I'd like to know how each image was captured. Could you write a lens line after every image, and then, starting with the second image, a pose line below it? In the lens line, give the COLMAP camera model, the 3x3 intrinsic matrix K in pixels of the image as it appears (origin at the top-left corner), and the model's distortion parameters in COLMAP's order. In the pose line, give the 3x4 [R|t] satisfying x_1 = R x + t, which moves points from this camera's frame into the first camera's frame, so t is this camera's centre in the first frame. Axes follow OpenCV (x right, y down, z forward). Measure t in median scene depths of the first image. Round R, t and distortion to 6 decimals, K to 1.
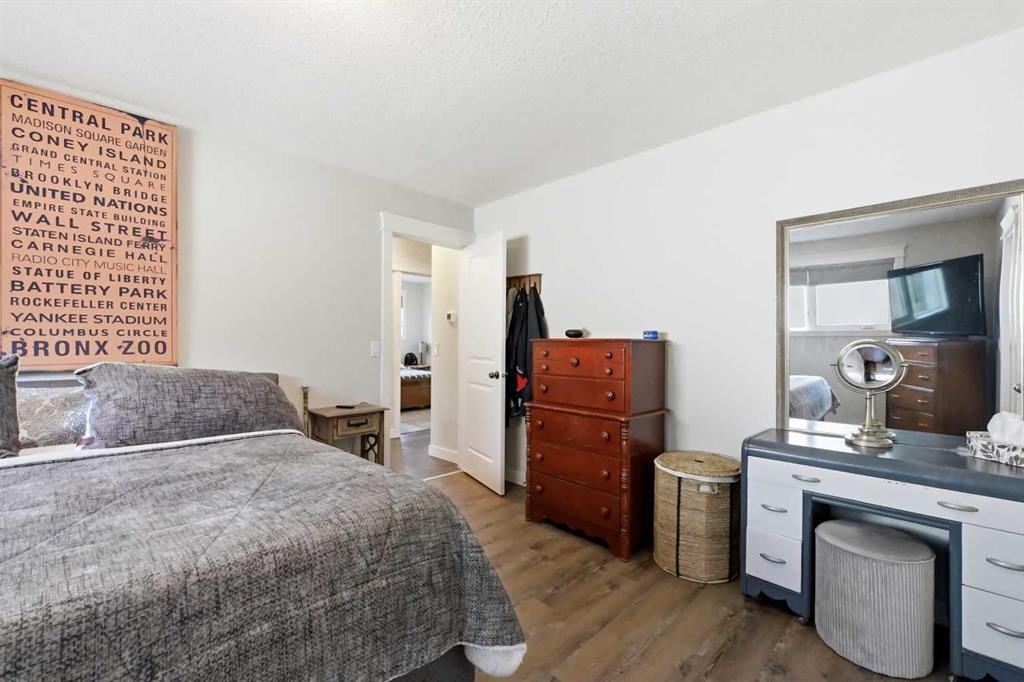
lens RADIAL K [[426.4, 0, 512.9], [0, 426.4, 346.4], [0, 0, 1]] dist [-0.000095, -0.000171]
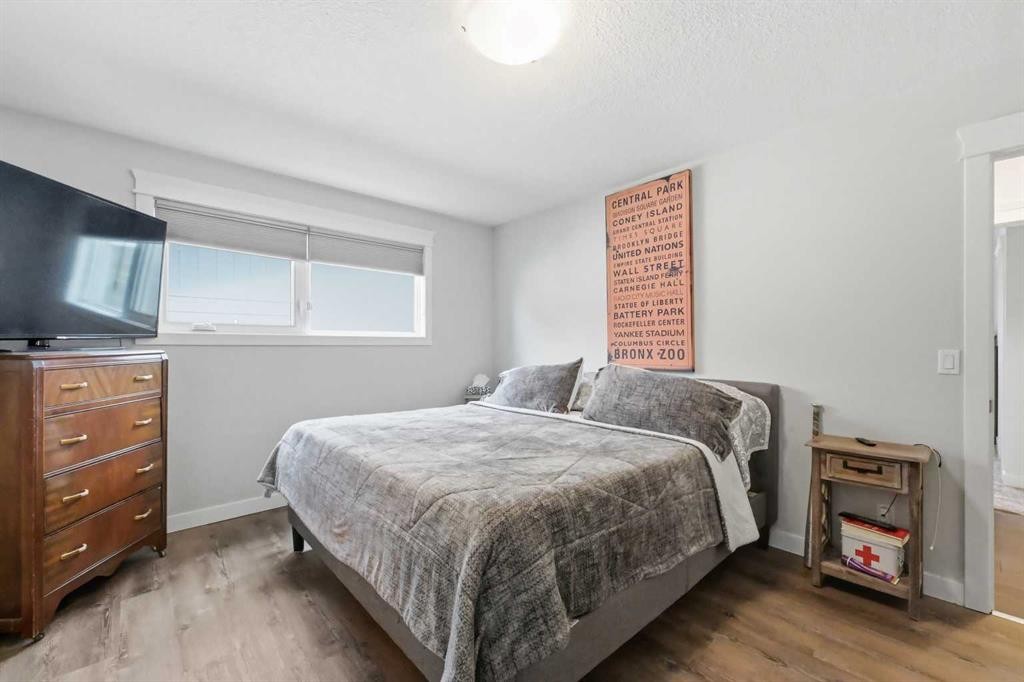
lens RADIAL K [[426.4, 0, 512.9], [0, 426.4, 346.4], [0, 0, 1]] dist [-0.000095, -0.000171]
pose [[-0.042980, -0.003469, -0.999070, 0.457746], [-0.005242, 0.999981, -0.003246, -0.014807], [0.999062, 0.005098, -0.042997, 0.608045]]
